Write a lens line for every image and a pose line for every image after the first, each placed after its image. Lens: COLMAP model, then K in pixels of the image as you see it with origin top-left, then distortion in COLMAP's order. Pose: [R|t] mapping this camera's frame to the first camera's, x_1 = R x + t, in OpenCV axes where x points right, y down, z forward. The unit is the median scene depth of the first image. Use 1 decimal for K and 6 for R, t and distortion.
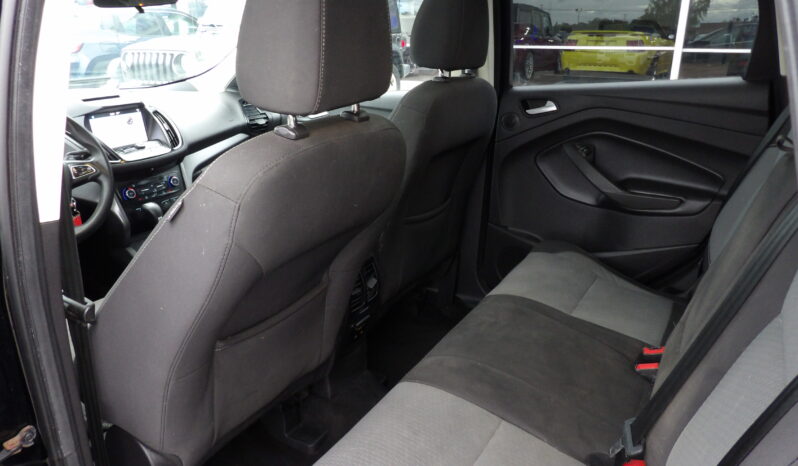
lens RADIAL K [[576.1, 0, 387.9], [0, 576.1, 226.8], [0, 0, 1]] dist [-0.028541, 0.043155]
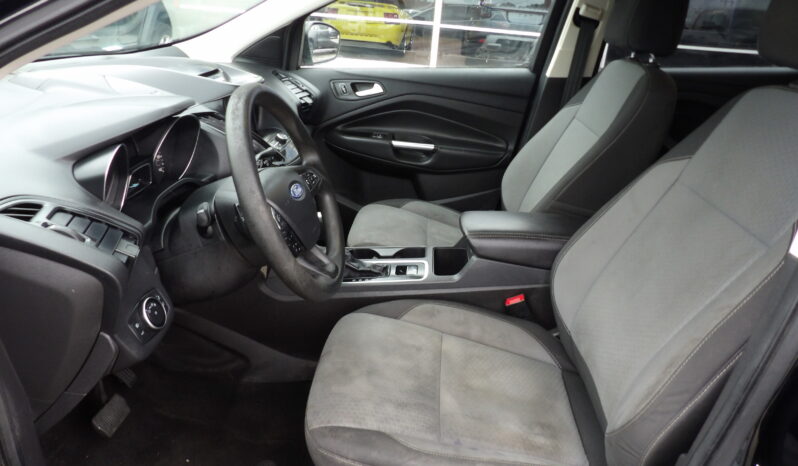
lens RADIAL K [[576.1, 0, 393.1], [0, 576.1, 231.3], [0, 0, 1]] dist [-0.028541, 0.043155]
pose [[0.872901, -0.110824, 0.475144, -0.666347], [0.079075, 0.993120, 0.086368, -0.072554], [-0.481447, -0.037819, 0.875659, 0.261905]]
